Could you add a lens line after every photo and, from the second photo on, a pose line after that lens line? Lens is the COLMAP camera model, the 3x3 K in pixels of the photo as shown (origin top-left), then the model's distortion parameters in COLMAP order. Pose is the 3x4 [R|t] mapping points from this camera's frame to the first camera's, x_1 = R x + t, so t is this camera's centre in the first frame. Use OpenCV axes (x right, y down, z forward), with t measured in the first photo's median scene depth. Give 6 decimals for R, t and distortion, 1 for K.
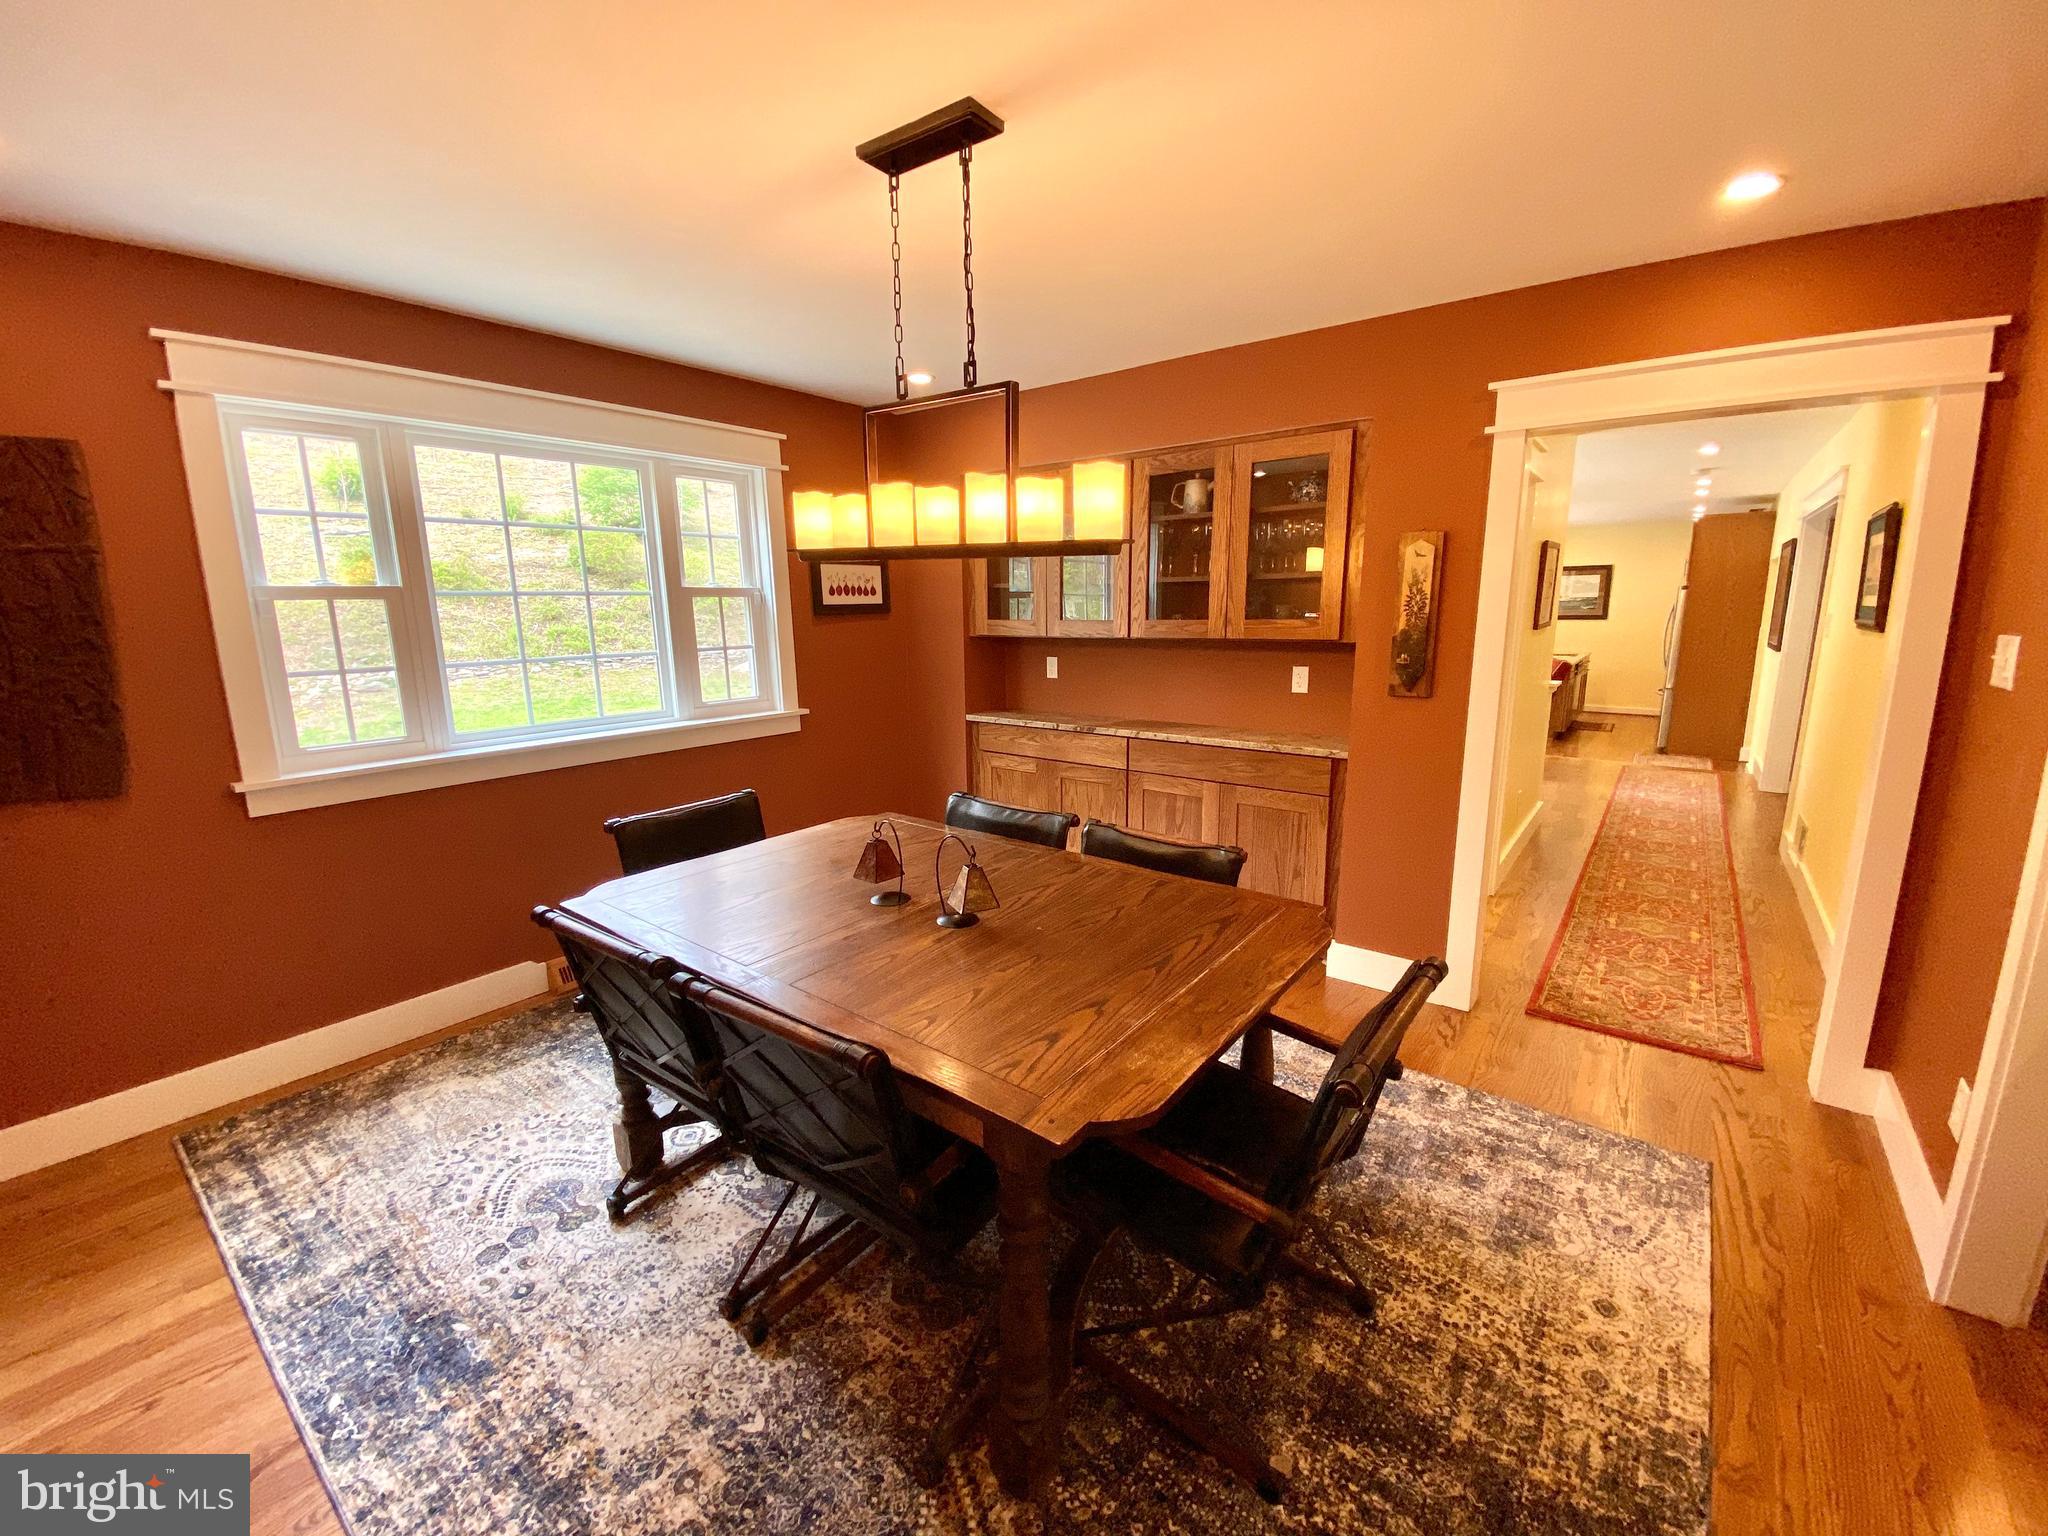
lens RADIAL K [[805.0, 0, 1034.2], [0, 805.0, 787.3], [0, 0, 1]] dist [0.001406, -0.012668]
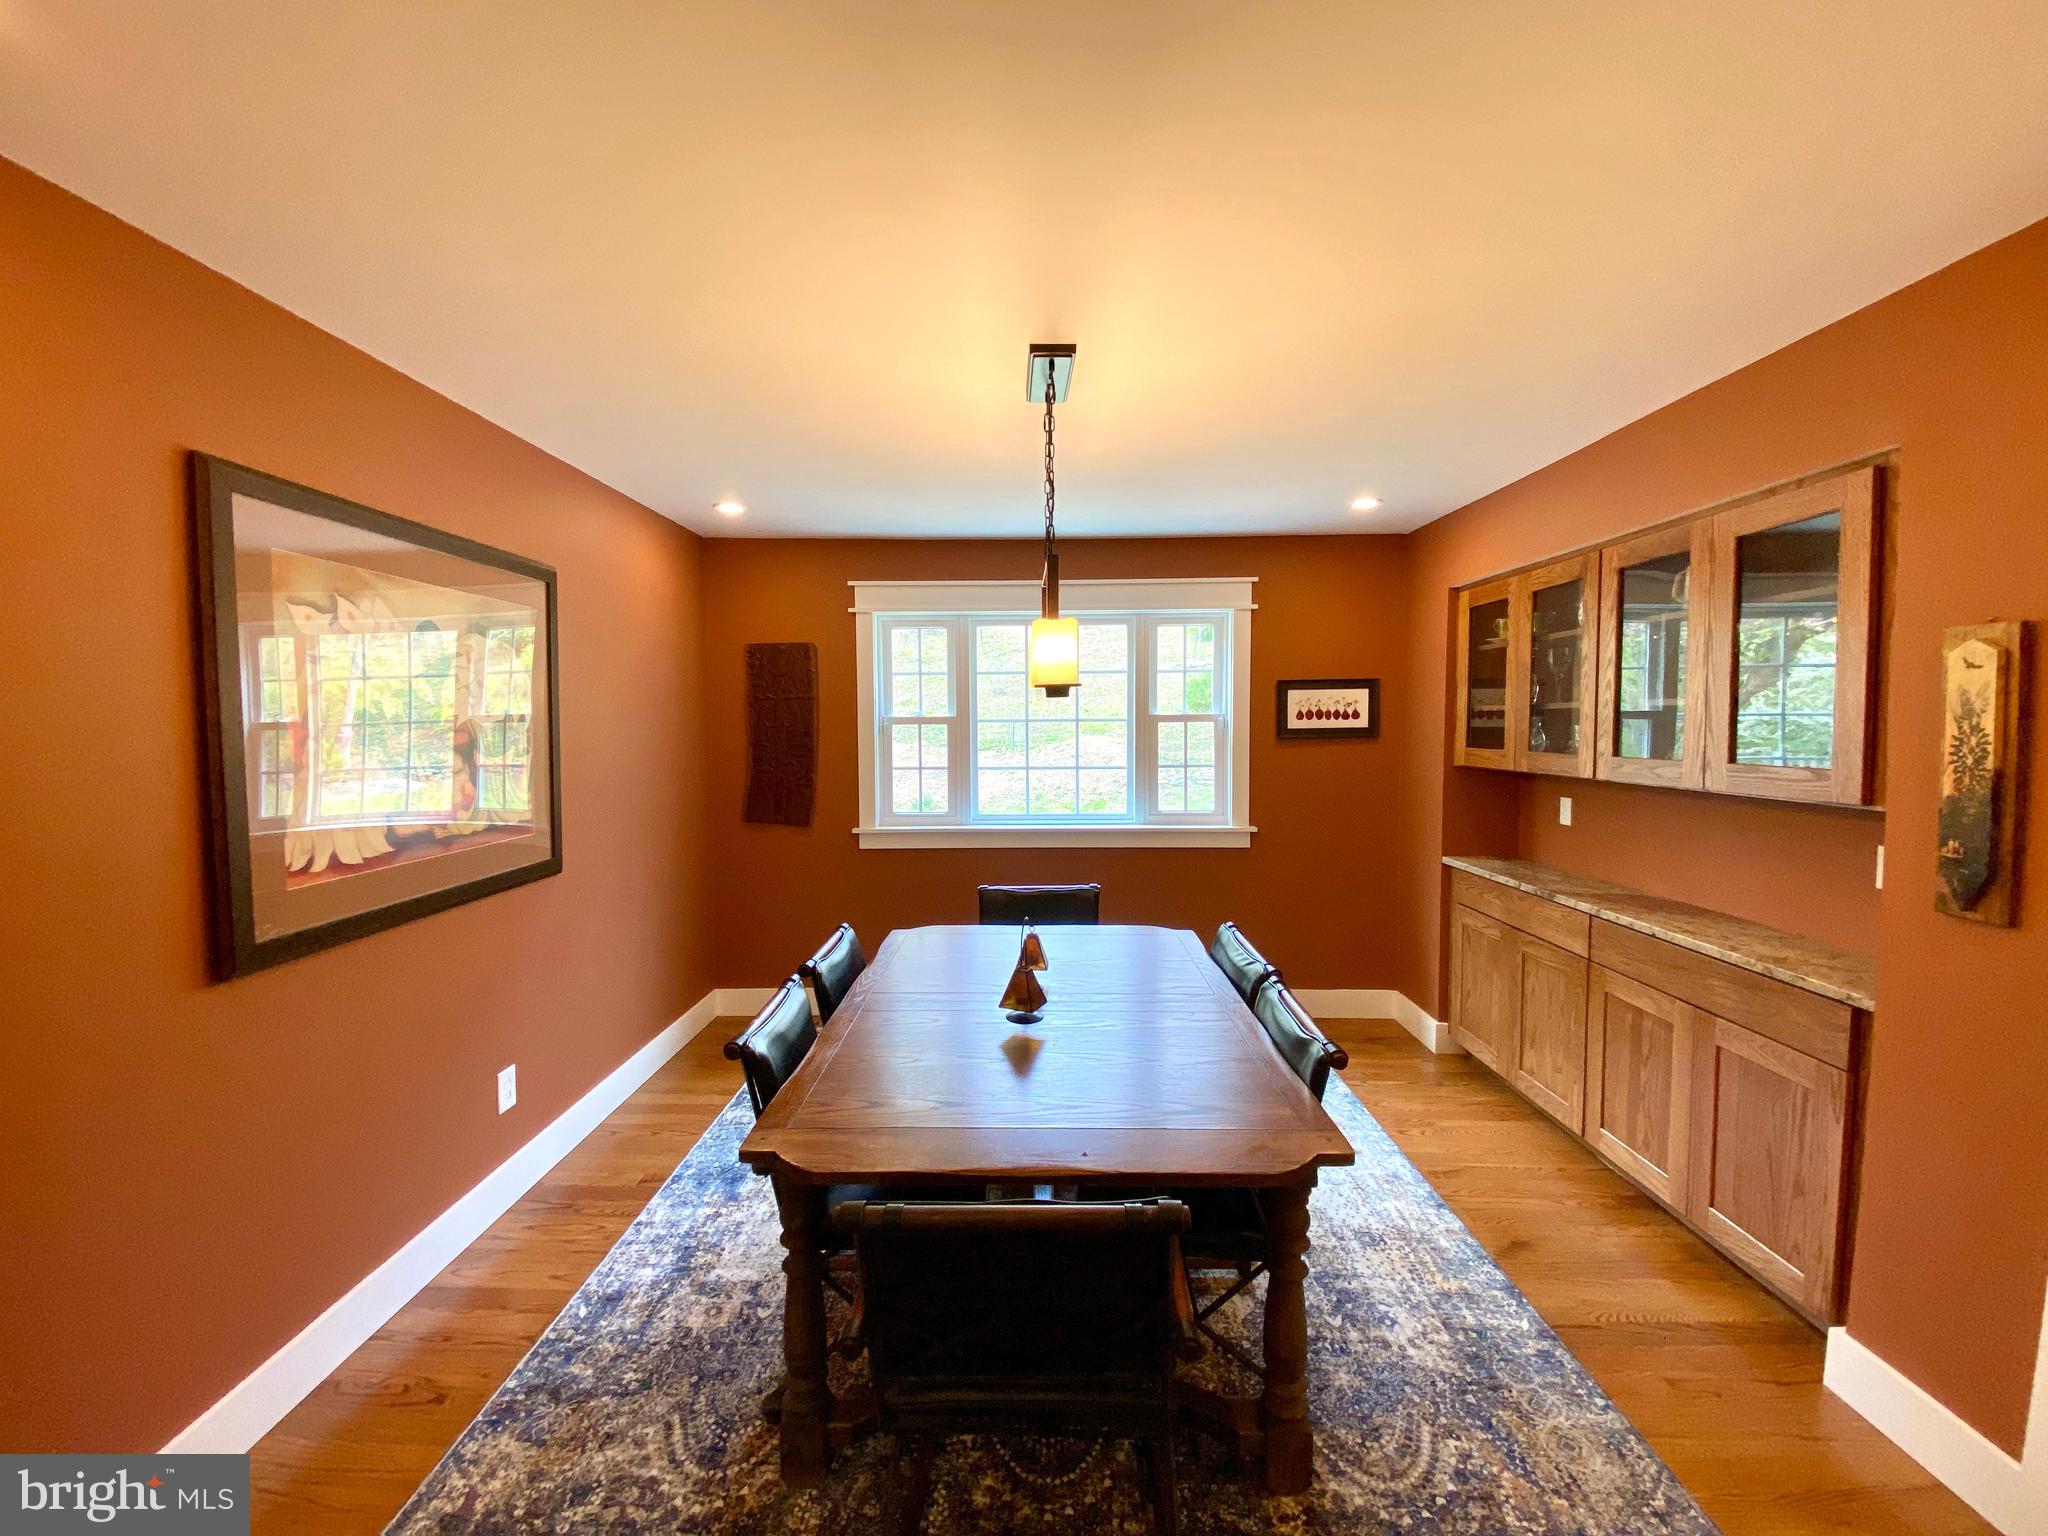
lens RADIAL K [[836.9, 0, 1023.2], [0, 836.9, 760.4], [0, 0, 1]] dist [0.036635, -0.029901]
pose [[0.588687, 0.045924, -0.807056, 0.483780], [-0.179543, 0.980876, -0.075148, -0.055431], [0.788170, 0.189140, 0.585674, 0.139108]]
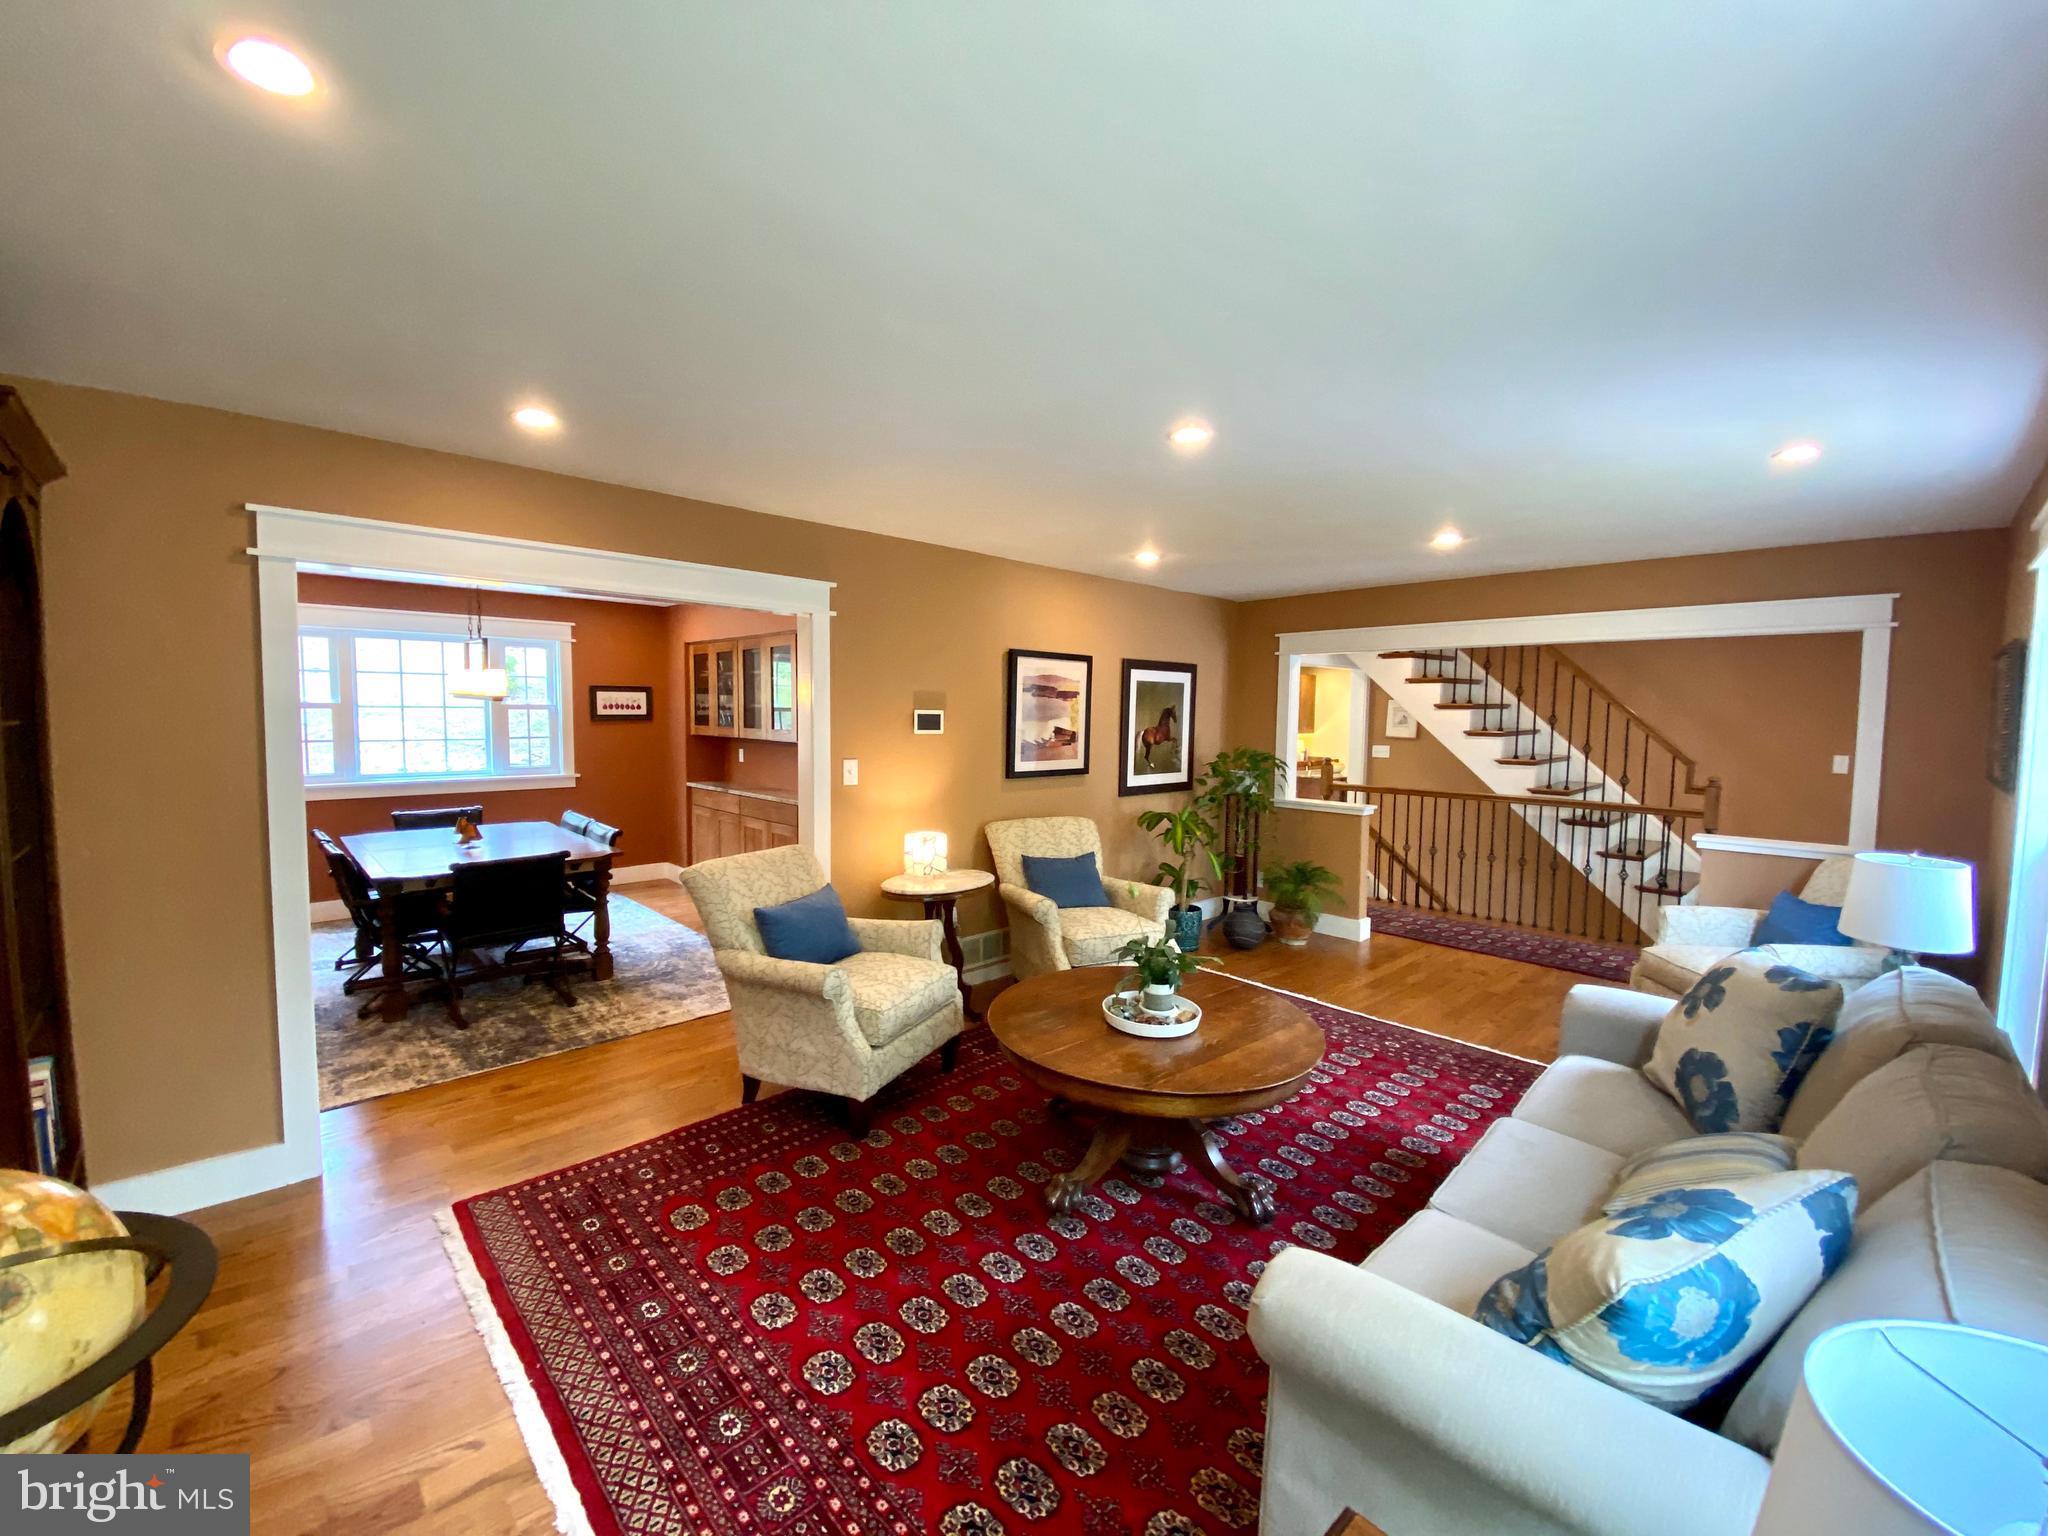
lens RADIAL K [[836.9, 0, 1023.2], [0, 836.9, 760.4], [0, 0, 1]] dist [0.036635, -0.029901]
pose [[0.985423, 0.027572, -0.167871, 1.139995], [-0.055820, 0.984551, -0.165964, 0.145957], [0.160702, 0.172915, 0.971738, -0.723841]]
